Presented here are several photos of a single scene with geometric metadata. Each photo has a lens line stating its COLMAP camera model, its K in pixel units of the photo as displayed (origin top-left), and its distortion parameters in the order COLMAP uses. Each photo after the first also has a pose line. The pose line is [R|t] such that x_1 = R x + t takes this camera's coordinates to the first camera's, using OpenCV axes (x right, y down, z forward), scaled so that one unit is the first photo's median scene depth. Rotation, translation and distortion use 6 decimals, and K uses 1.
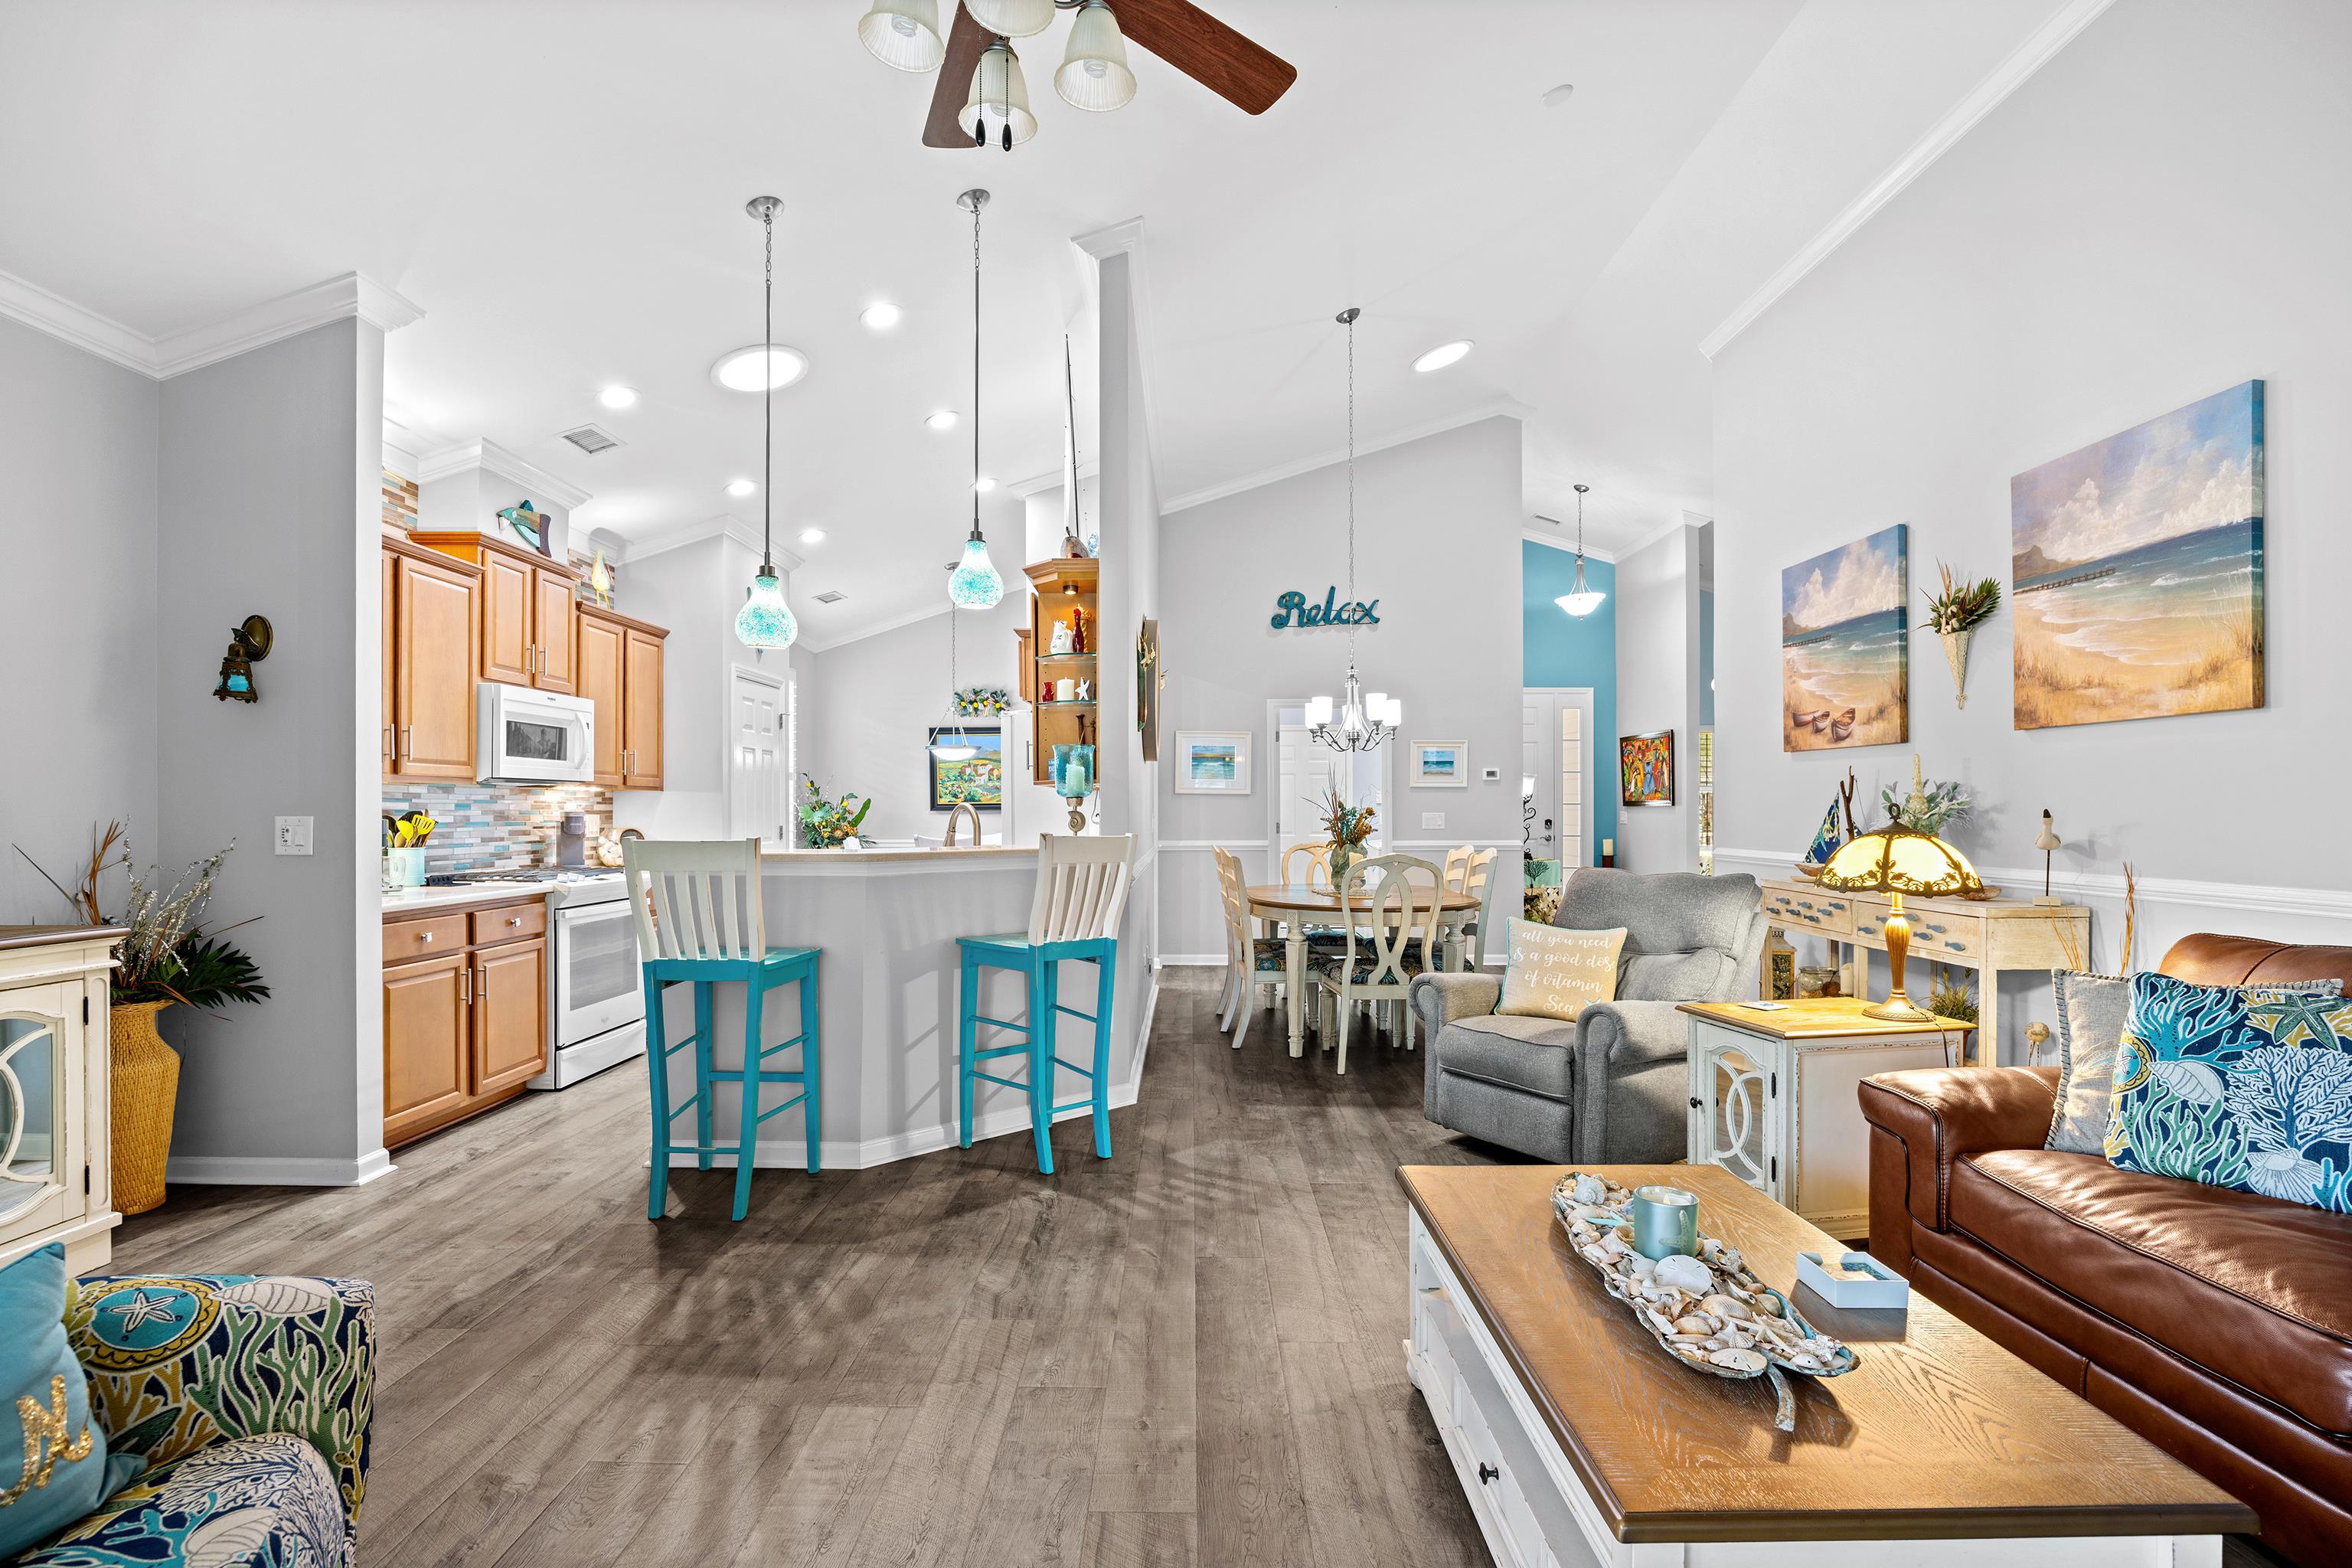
lens RADIAL K [[1096.9, 0, 1162.5], [0, 1096.9, 810.3], [0, 0, 1]] dist [-0.017761, 0.000303]
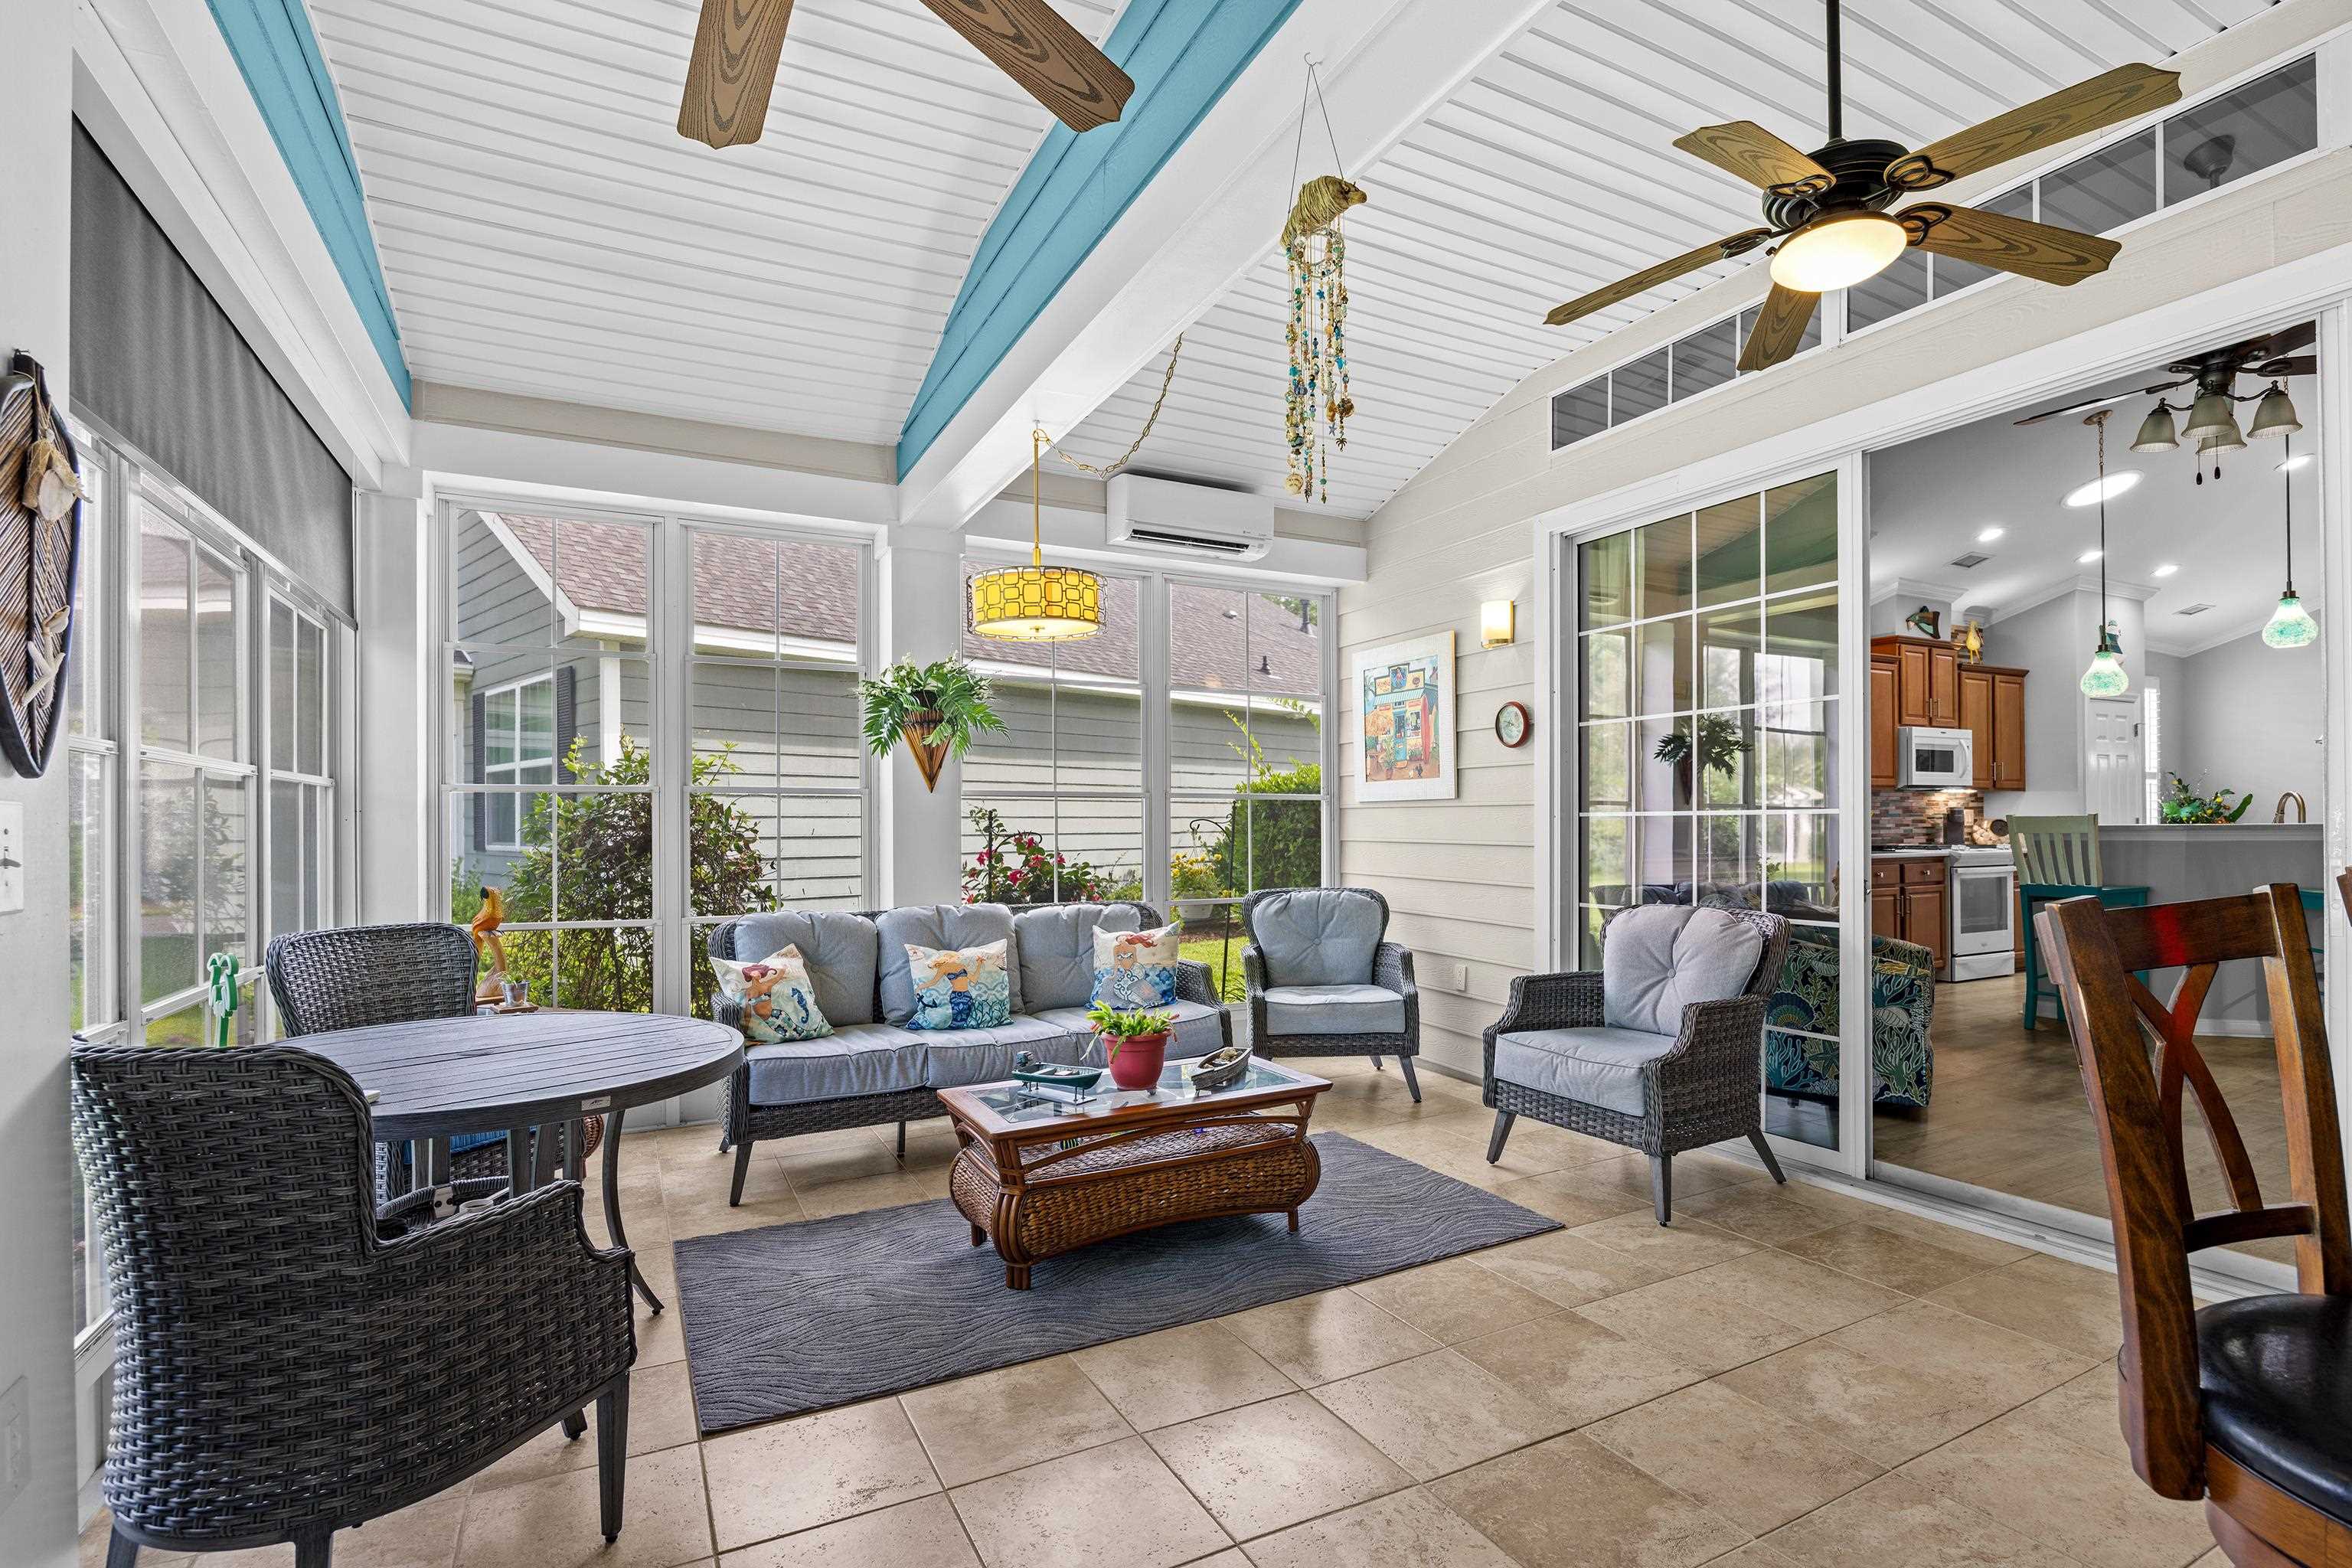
lens RADIAL K [[1101.3, 0, 1187.8], [0, 1101.3, 814.5], [0, 0, 1]] dist [-0.018290, -0.000028]
pose [[0.474657, -0.007392, -0.880140, 0.283389], [0.006002, 0.999969, -0.005161, 0.014103], [0.880150, -0.002833, 0.474687, -0.660116]]
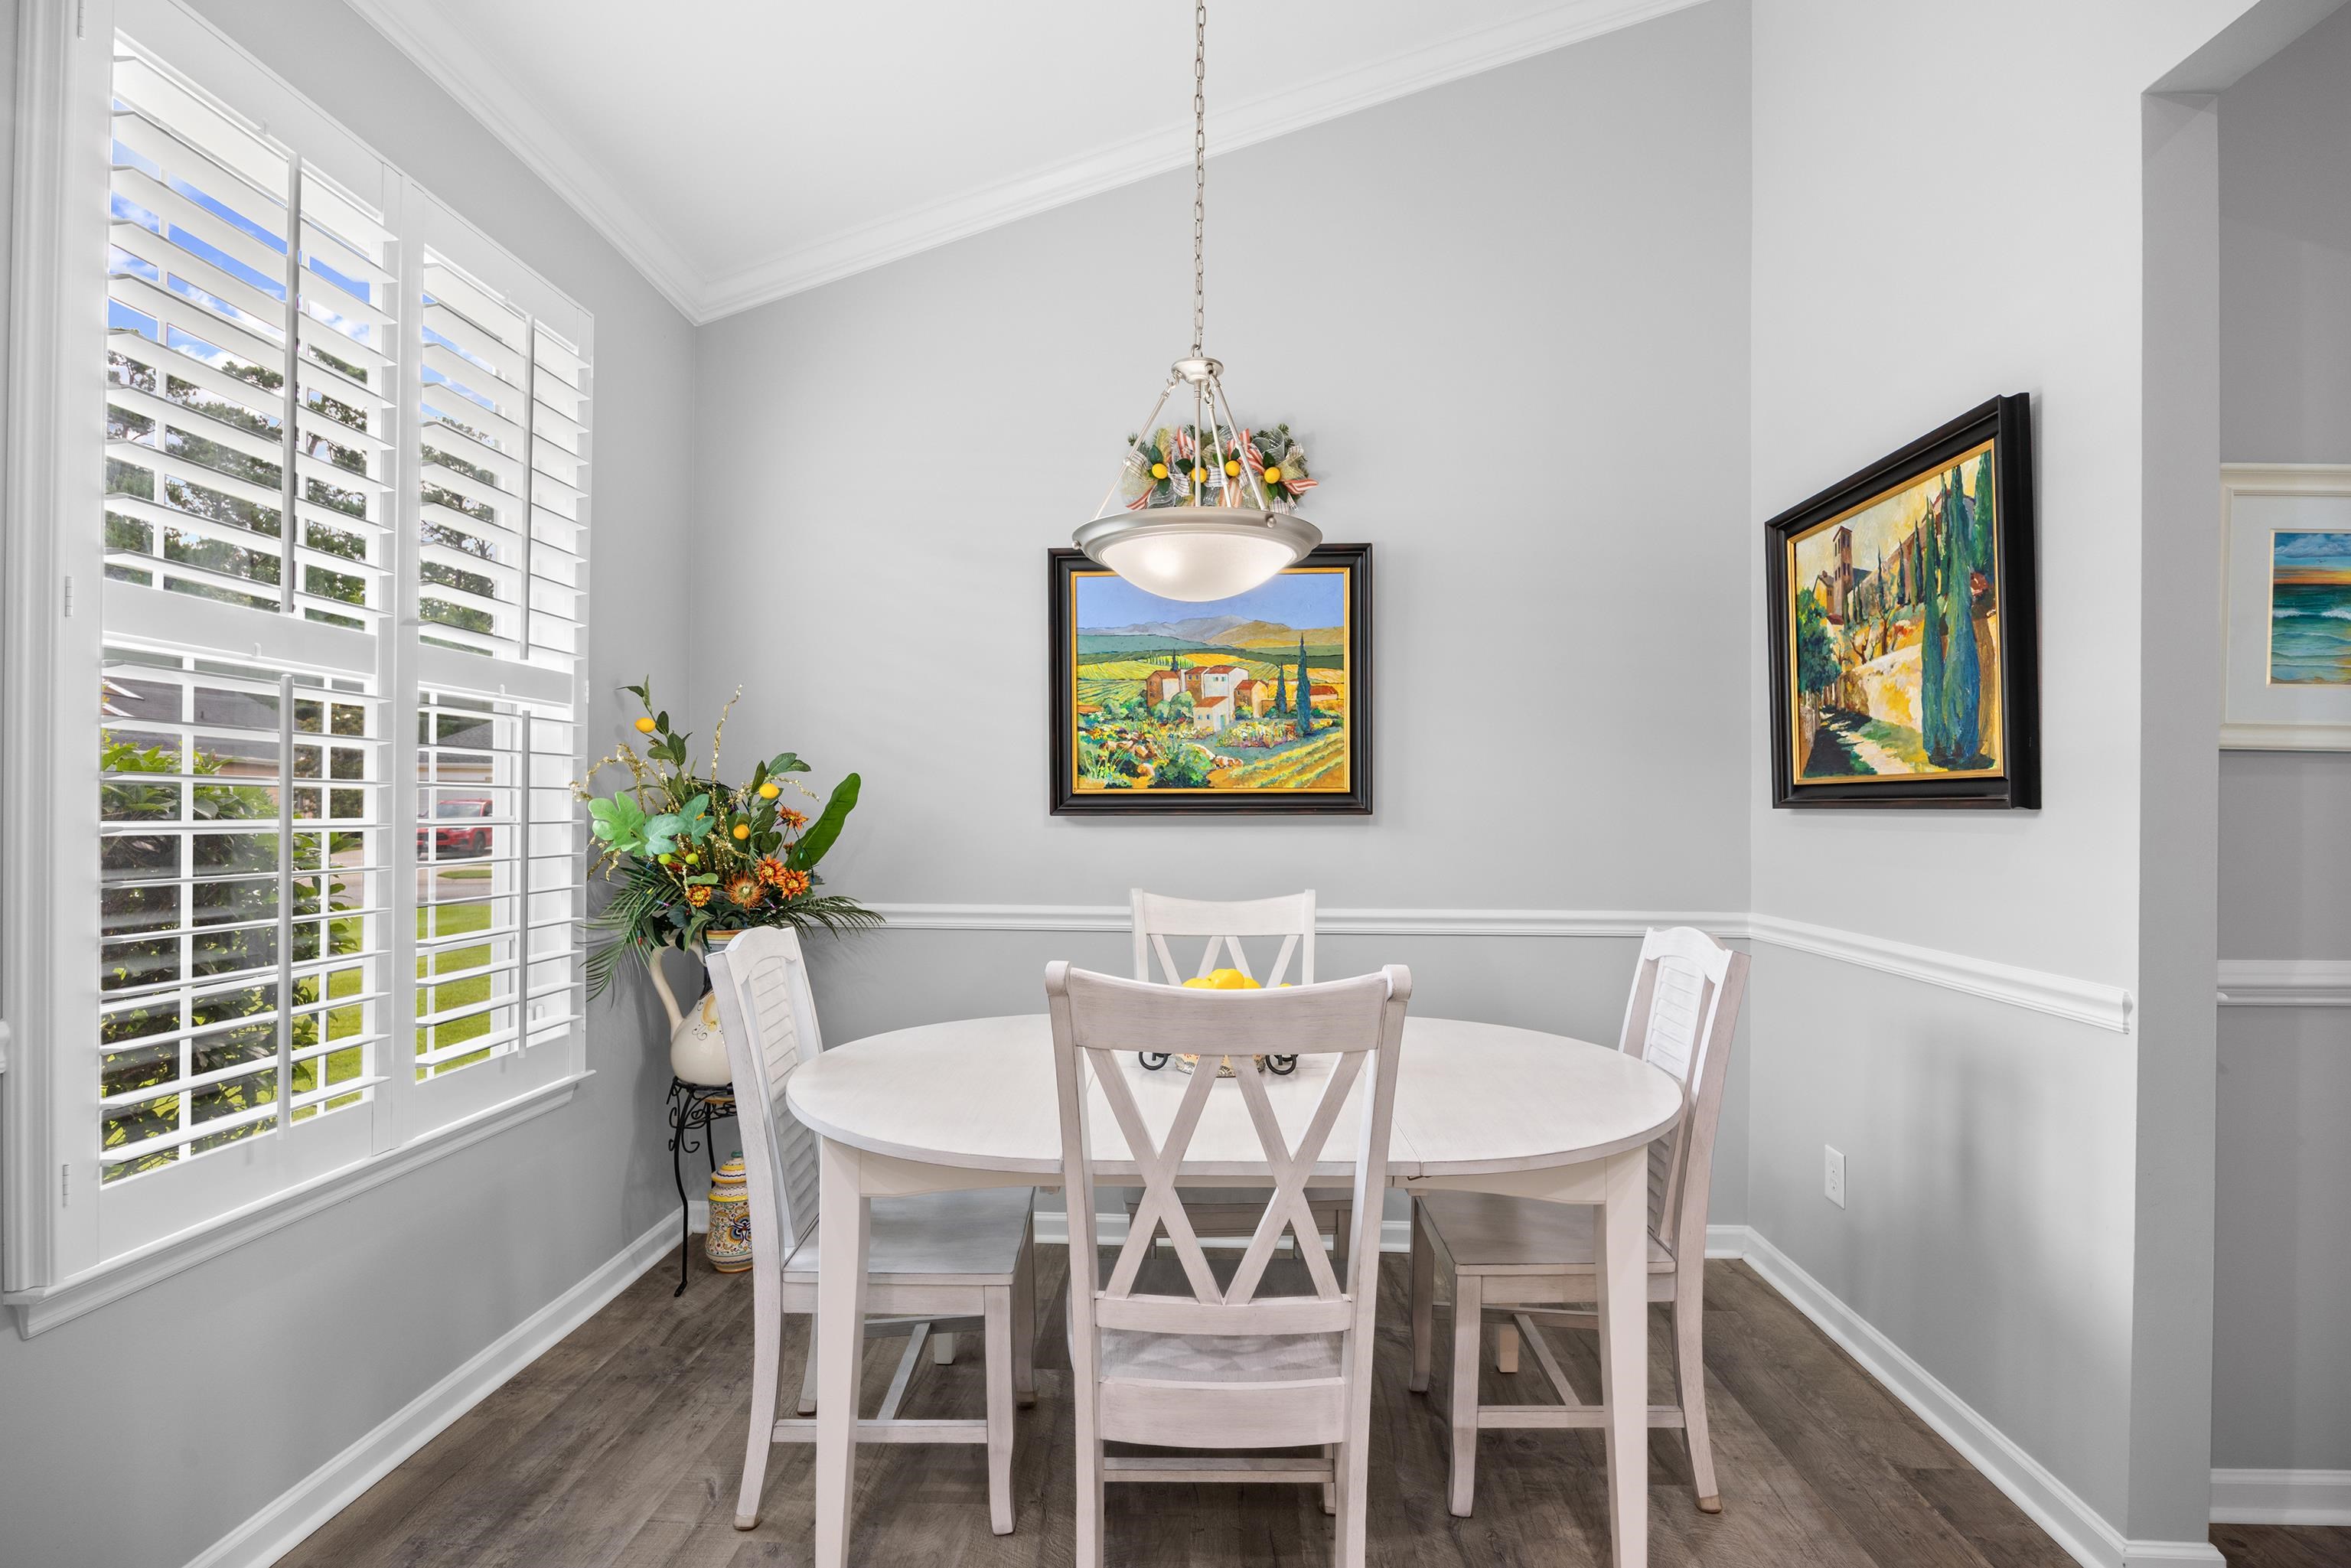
lens RADIAL K [[1100.8, 0, 1187.3], [0, 1100.8, 814.4], [0, 0, 1]] dist [-0.018290, -0.000028]
pose [[0.999476, 0.006486, -0.031703, -0.318118], [-0.006387, 0.999974, 0.003212, -0.002150], [0.031723, -0.003008, 0.999492, 1.341996]]
